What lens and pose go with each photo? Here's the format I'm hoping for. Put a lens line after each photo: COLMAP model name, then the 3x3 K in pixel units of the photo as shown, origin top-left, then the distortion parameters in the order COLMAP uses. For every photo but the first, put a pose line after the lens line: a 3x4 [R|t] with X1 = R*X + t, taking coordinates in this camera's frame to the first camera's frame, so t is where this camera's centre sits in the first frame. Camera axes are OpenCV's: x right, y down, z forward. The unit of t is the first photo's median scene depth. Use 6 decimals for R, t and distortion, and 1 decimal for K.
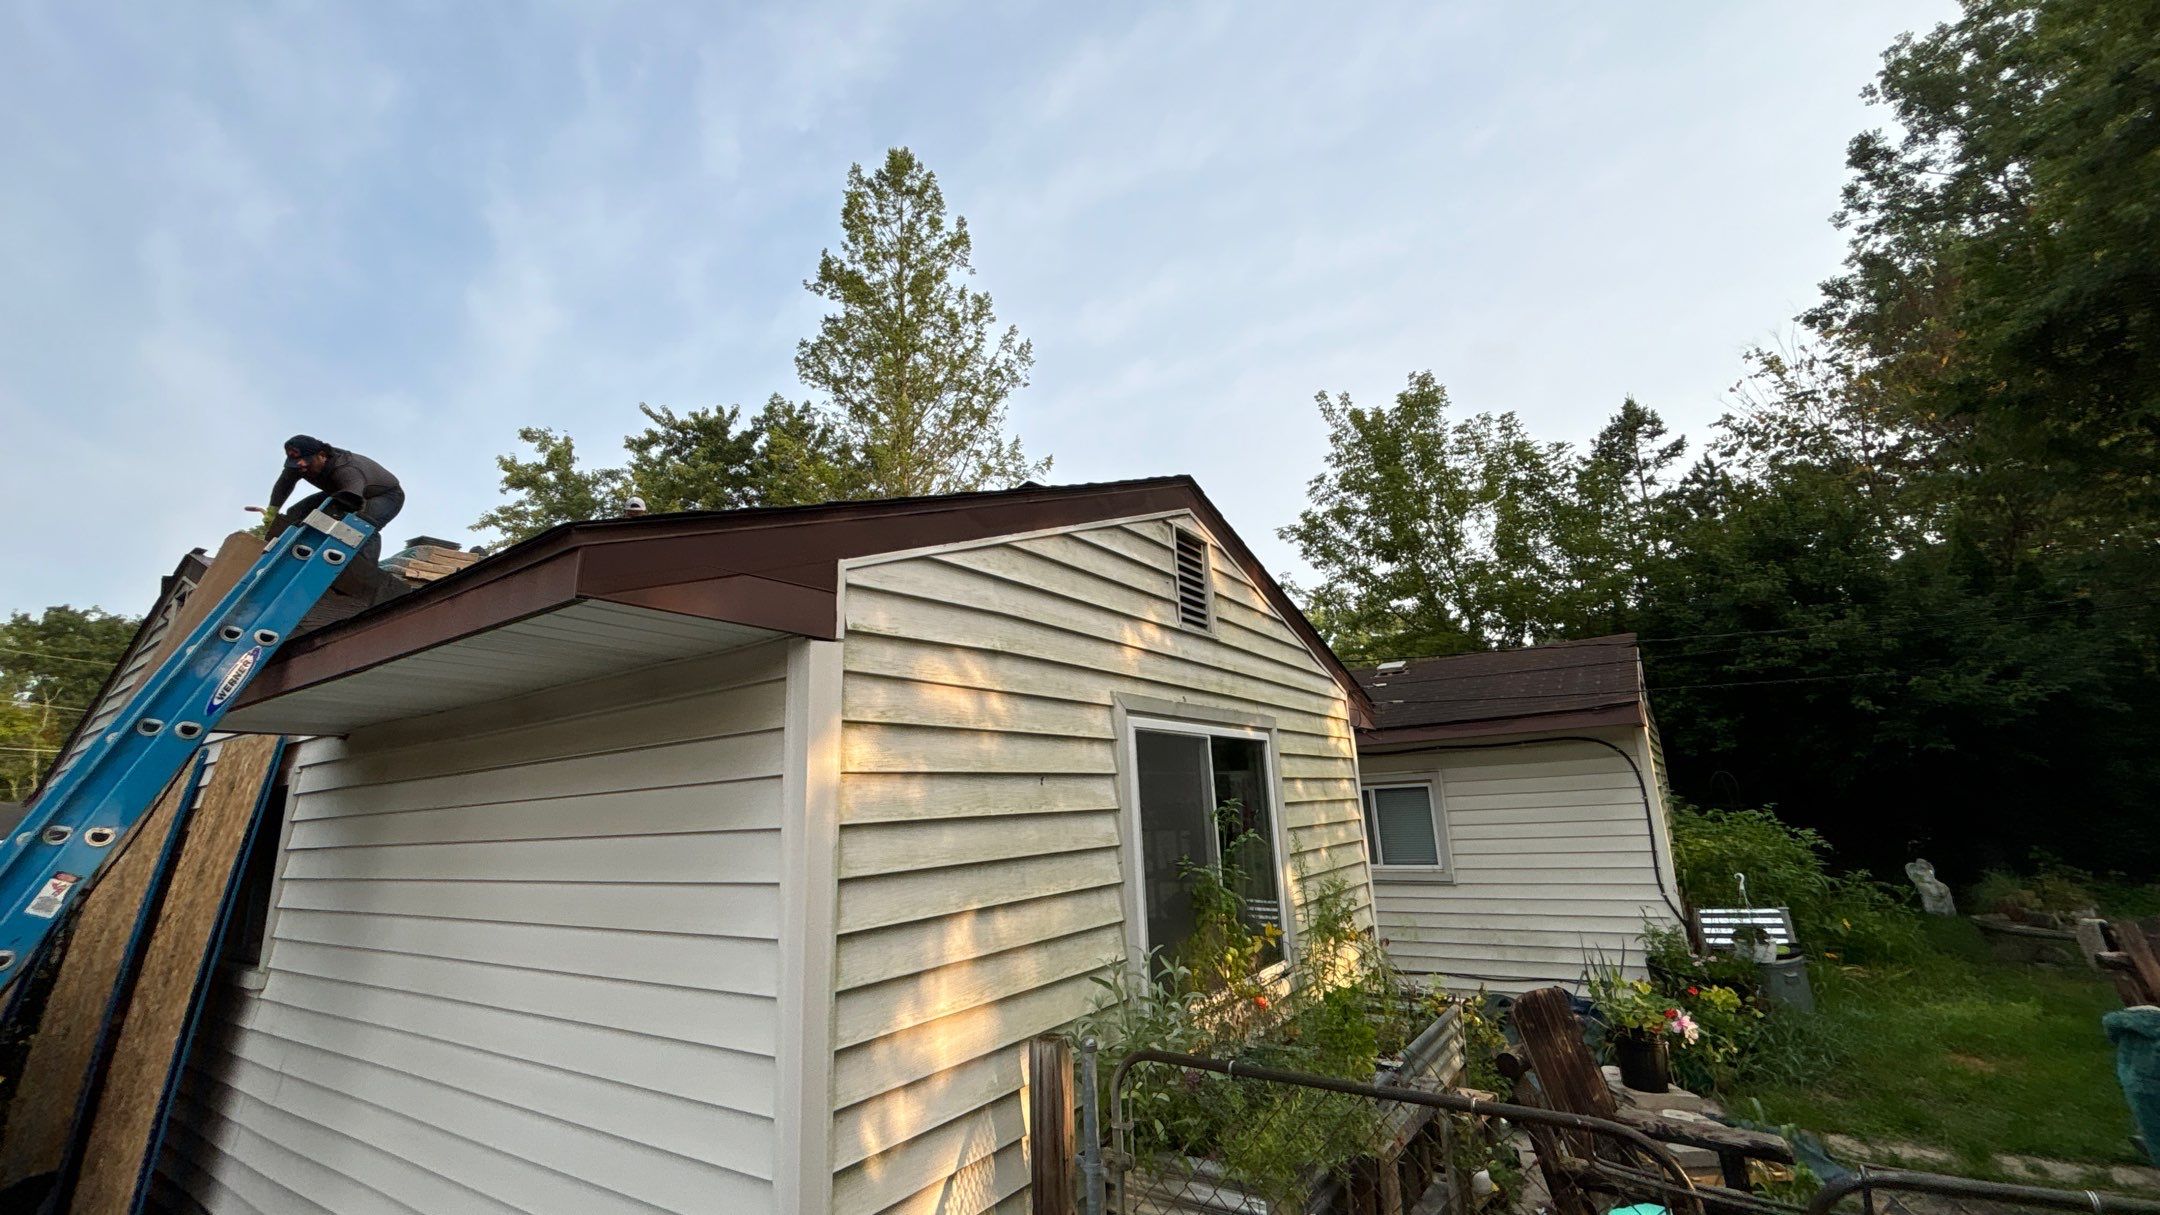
lens RADIAL K [[853.7, 0, 1085.8], [0, 853.7, 608.3], [0, 0, 1]] dist [0.001184, -0.000742]
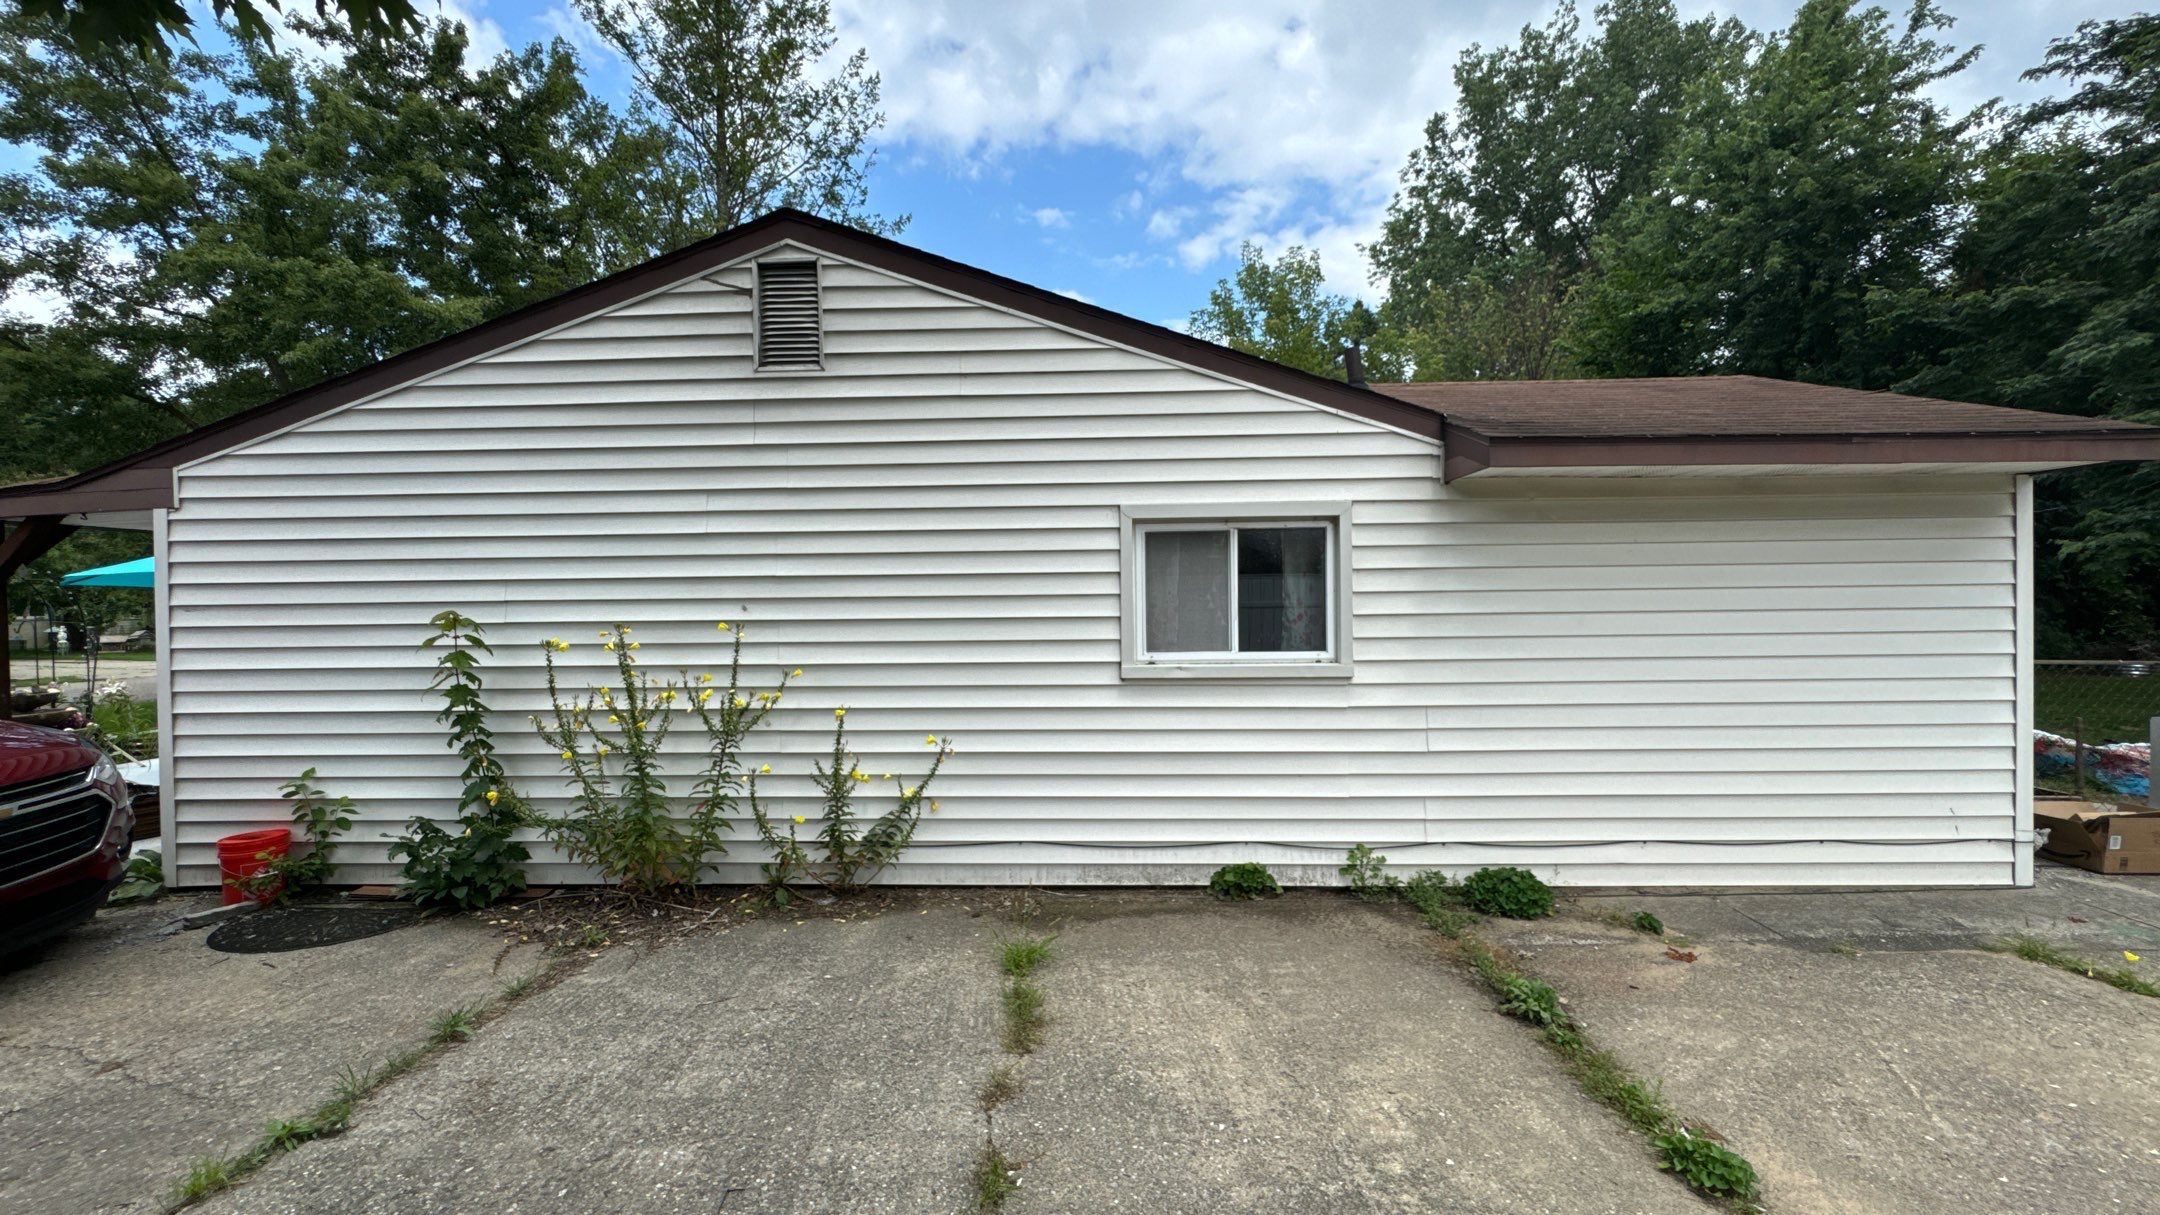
lens RADIAL K [[853.7, 0, 1097.7], [0, 853.7, 597.0], [0, 0, 1]] dist [0.001184, -0.000742]
pose [[0.842498, 0.029775, 0.537875, -1.673381], [-0.142971, 0.975023, 0.169969, 0.155037], [-0.519380, -0.220099, 0.825712, 0.183356]]
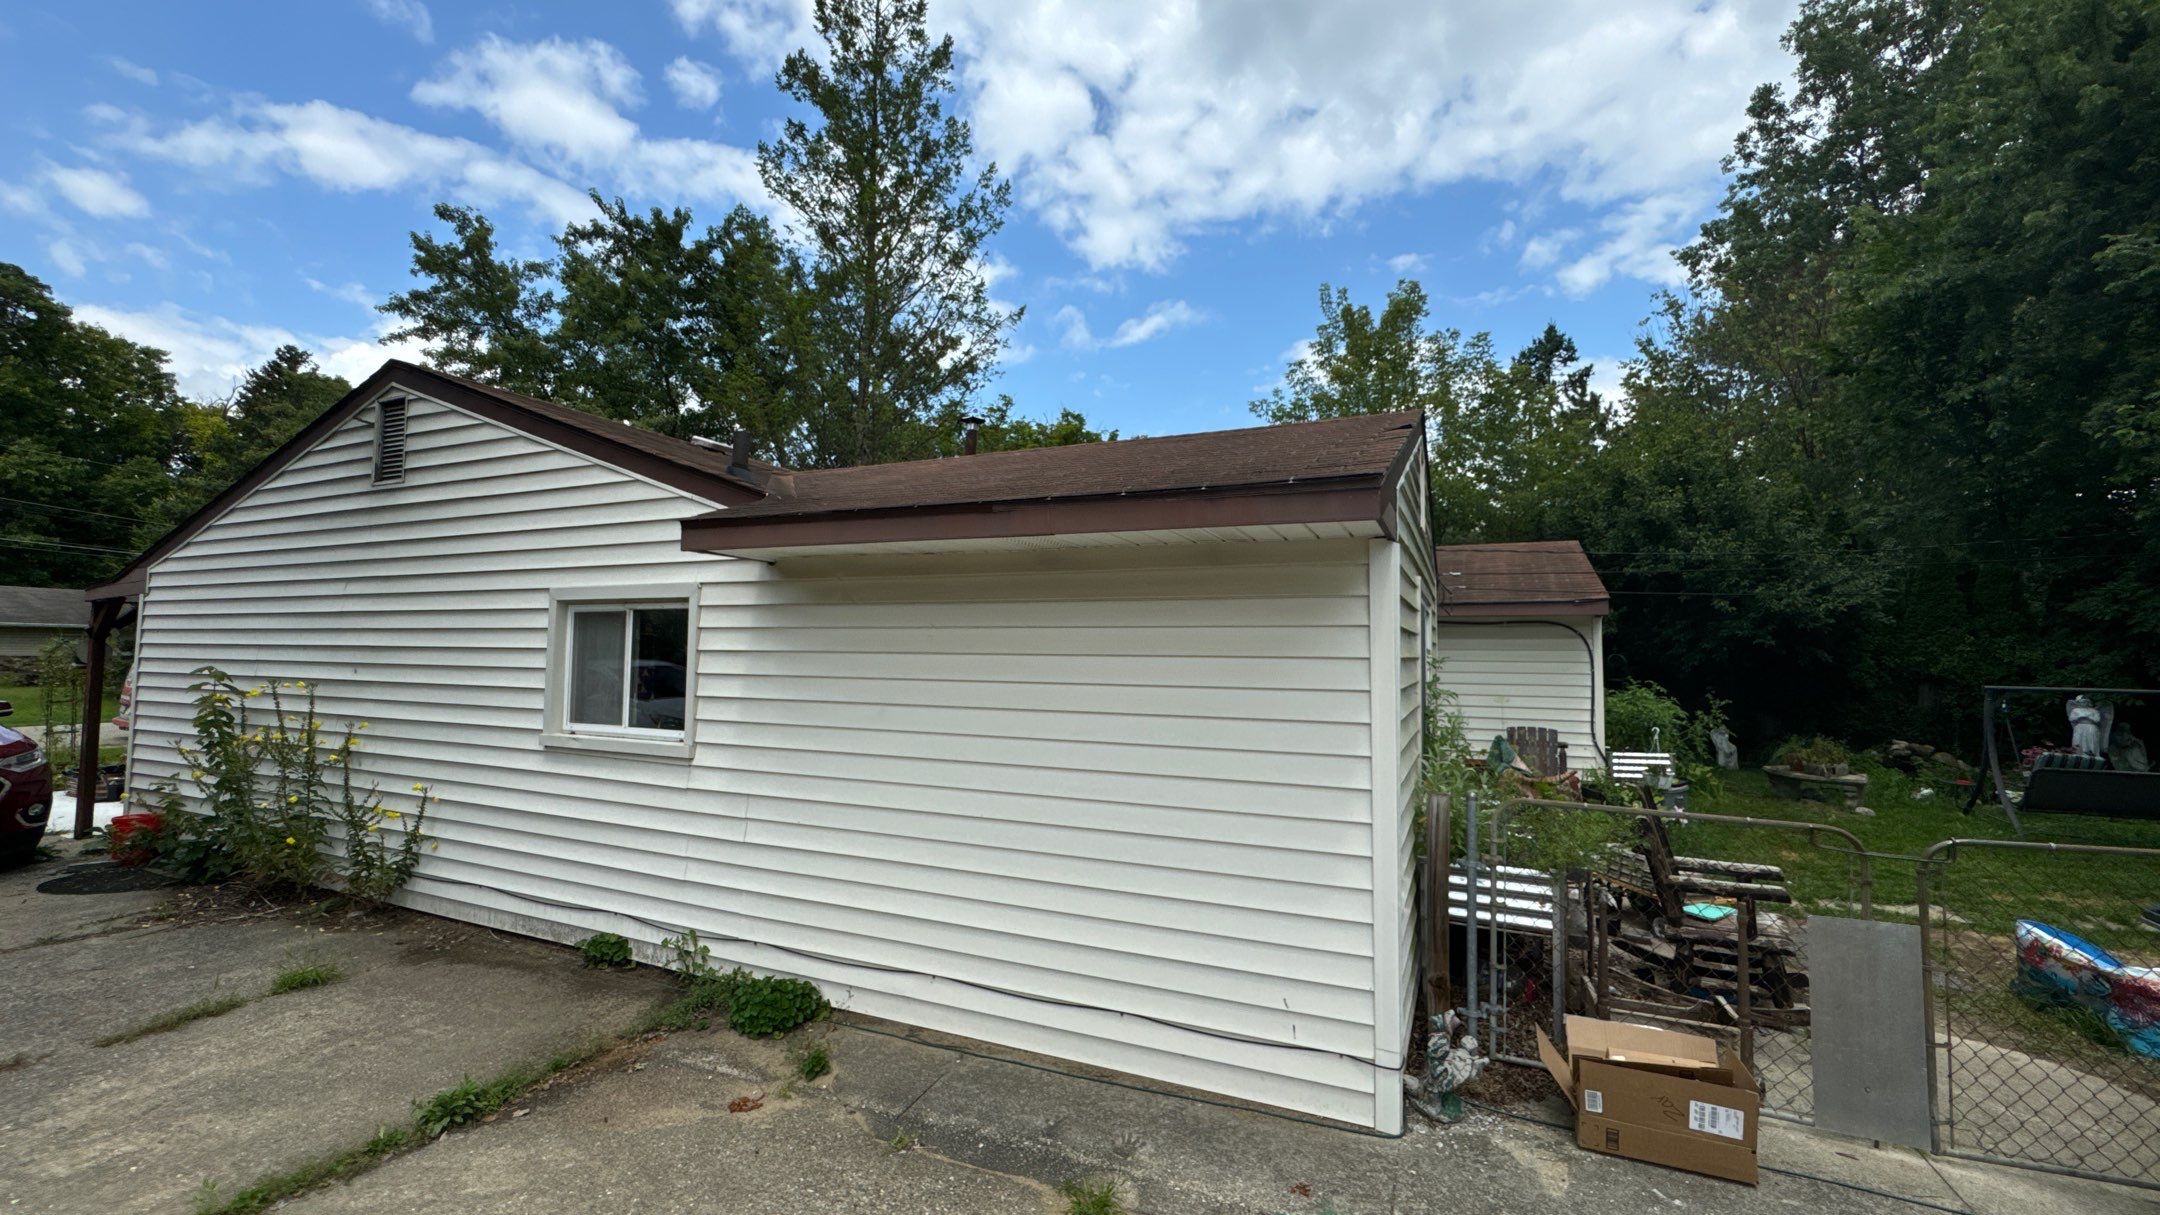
lens RADIAL K [[853.7, 0, 1097.6], [0, 853.7, 601.2], [0, 0, 1]] dist [0.001184, -0.000742]
pose [[0.982616, 0.064534, 0.174074, -0.529564], [-0.091992, 0.983685, 0.154599, -0.016951], [-0.161257, -0.167925, 0.972521, -0.210900]]
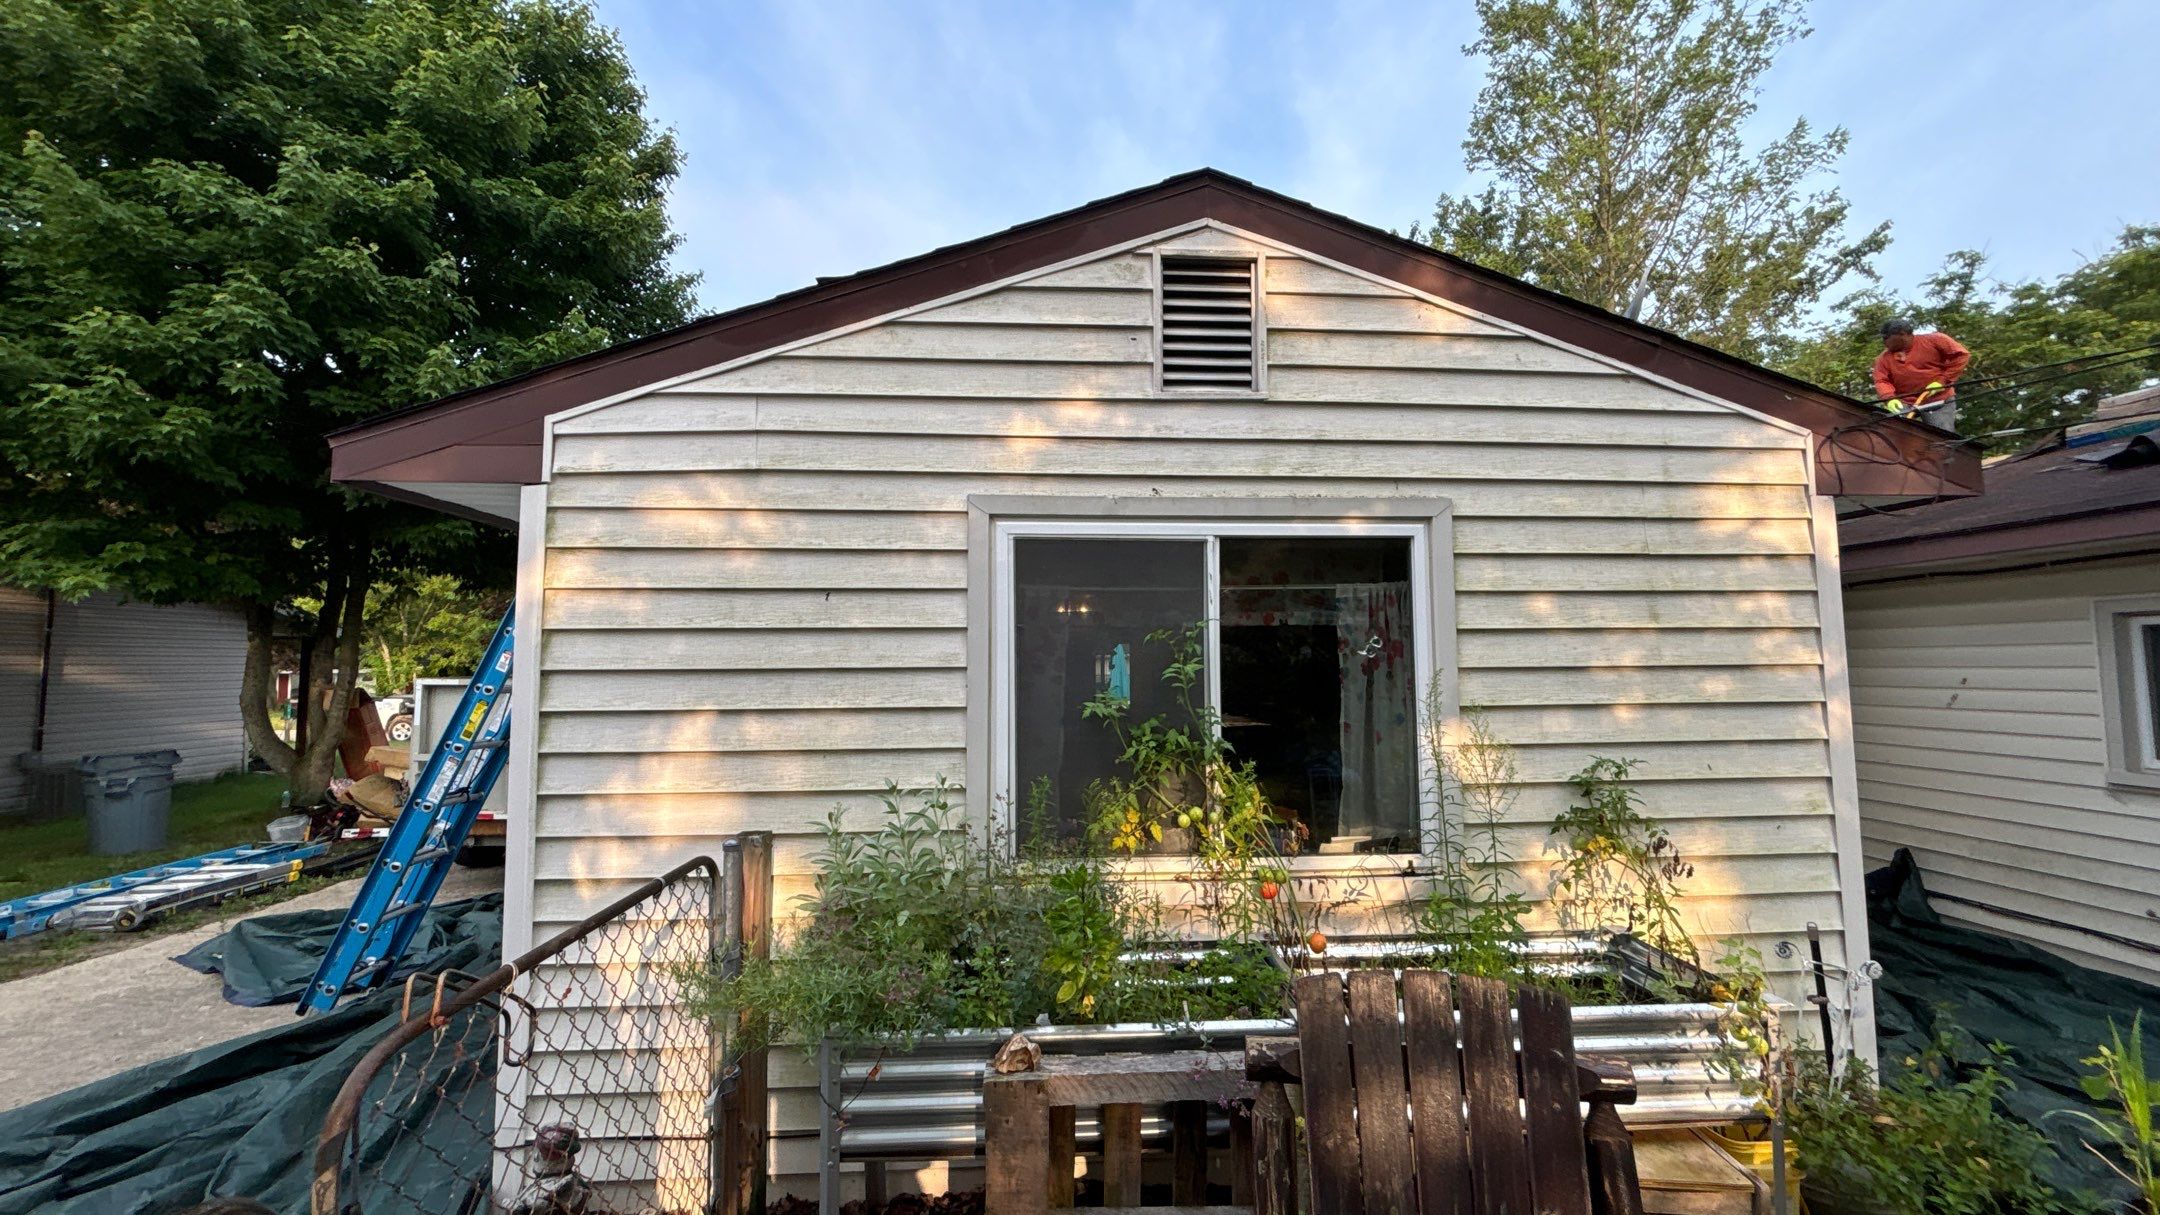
lens RADIAL K [[853.7, 0, 1079.1], [0, 853.7, 609.5], [0, 0, 1]] dist [0.001184, -0.000742]
pose [[0.623252, -0.009337, -0.781966, 0.618092], [0.156155, 0.981277, 0.112744, 0.105789], [0.766272, -0.192375, 0.613040, 0.430574]]
